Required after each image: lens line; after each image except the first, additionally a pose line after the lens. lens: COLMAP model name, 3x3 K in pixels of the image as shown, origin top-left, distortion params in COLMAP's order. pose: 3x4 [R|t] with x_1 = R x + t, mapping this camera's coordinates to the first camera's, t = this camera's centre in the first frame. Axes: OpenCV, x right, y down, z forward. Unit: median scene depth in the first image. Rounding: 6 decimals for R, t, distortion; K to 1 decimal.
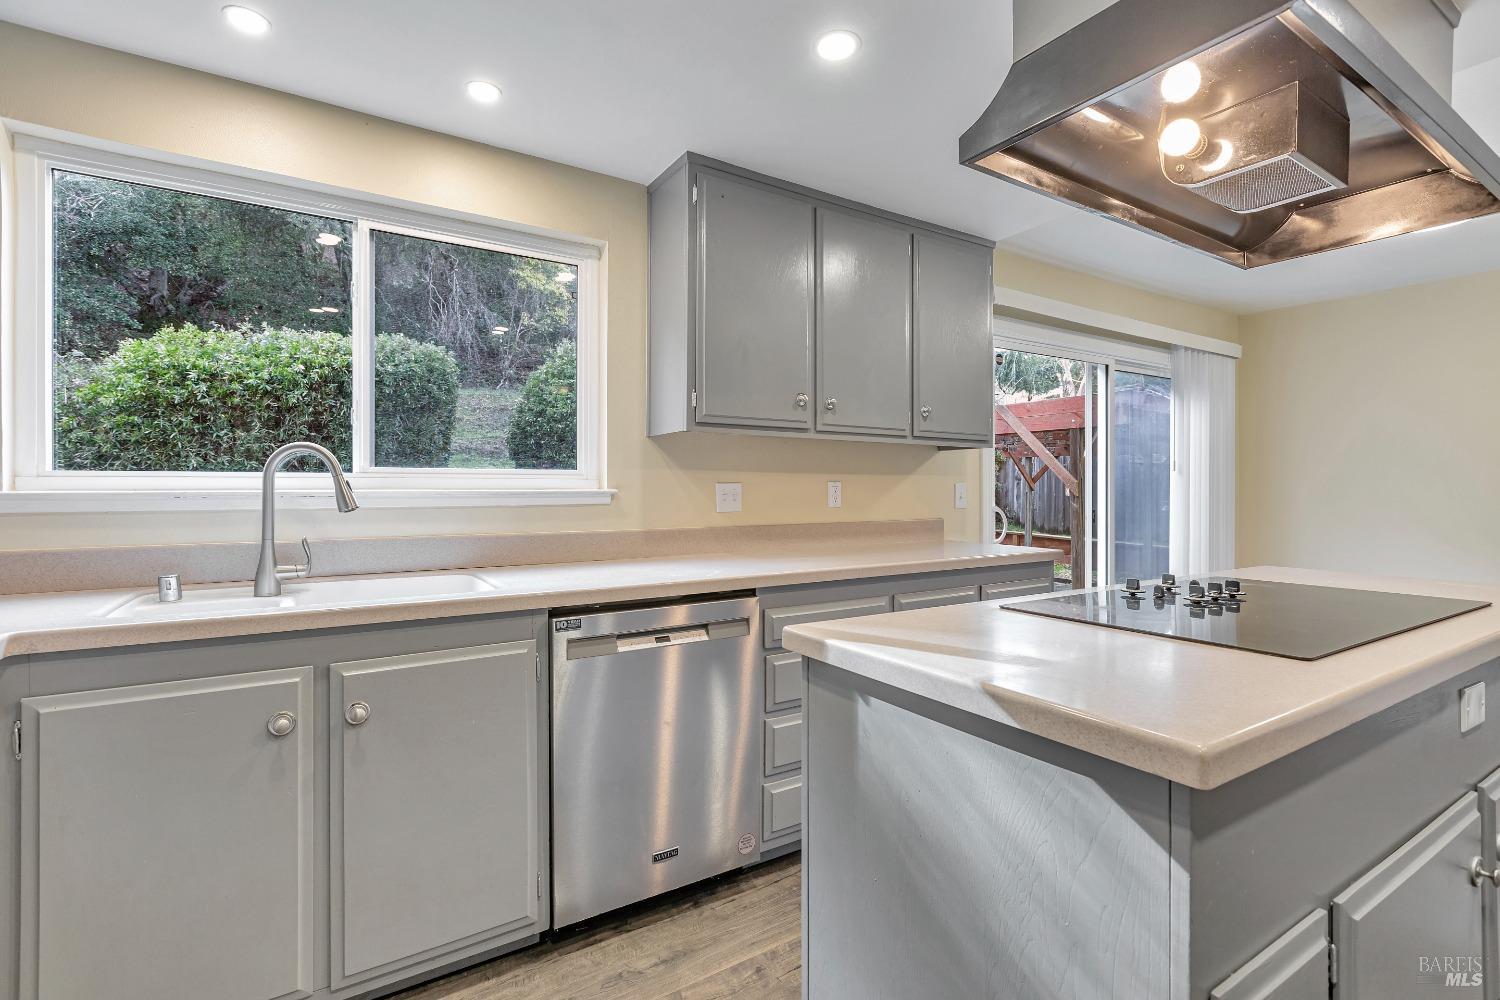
lens RADIAL K [[685.4, 0, 739.3], [0, 685.4, 489.5], [0, 0, 1]] dist [0.002880, -0.000749]
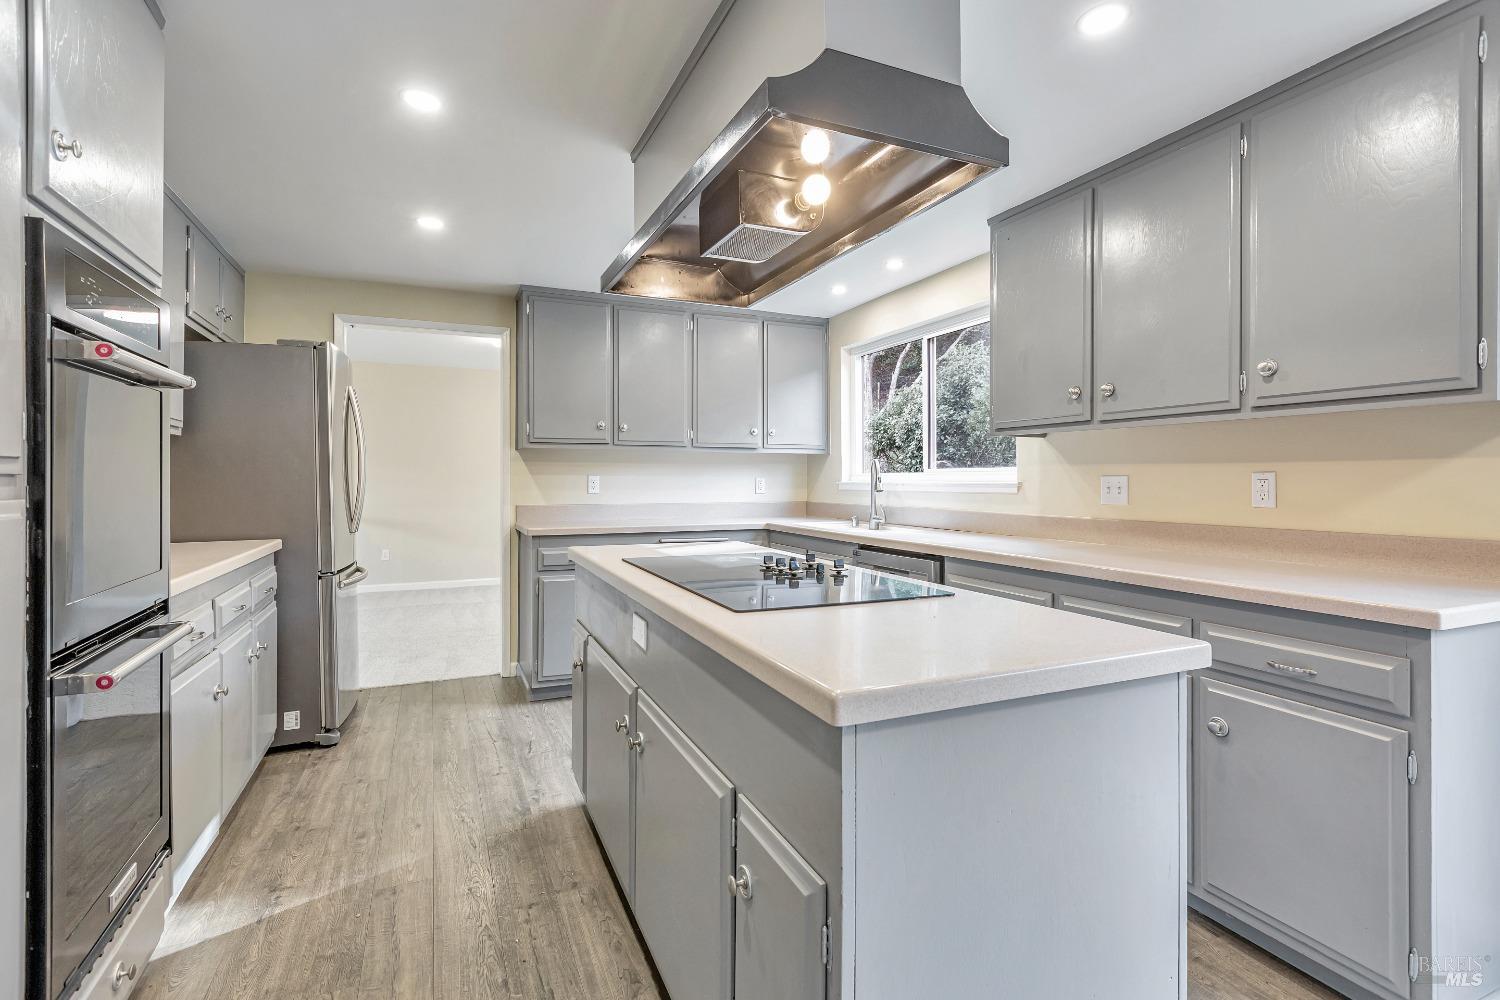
lens RADIAL K [[685.4, 0, 749.7], [0, 685.4, 486.4], [0, 0, 1]] dist [0.002880, -0.000749]
pose [[-0.132653, 0.007698, -0.991133, 1.127664], [-0.006110, 0.999944, 0.008584, 0.000321], [0.991144, 0.007195, -0.132598, 0.651093]]
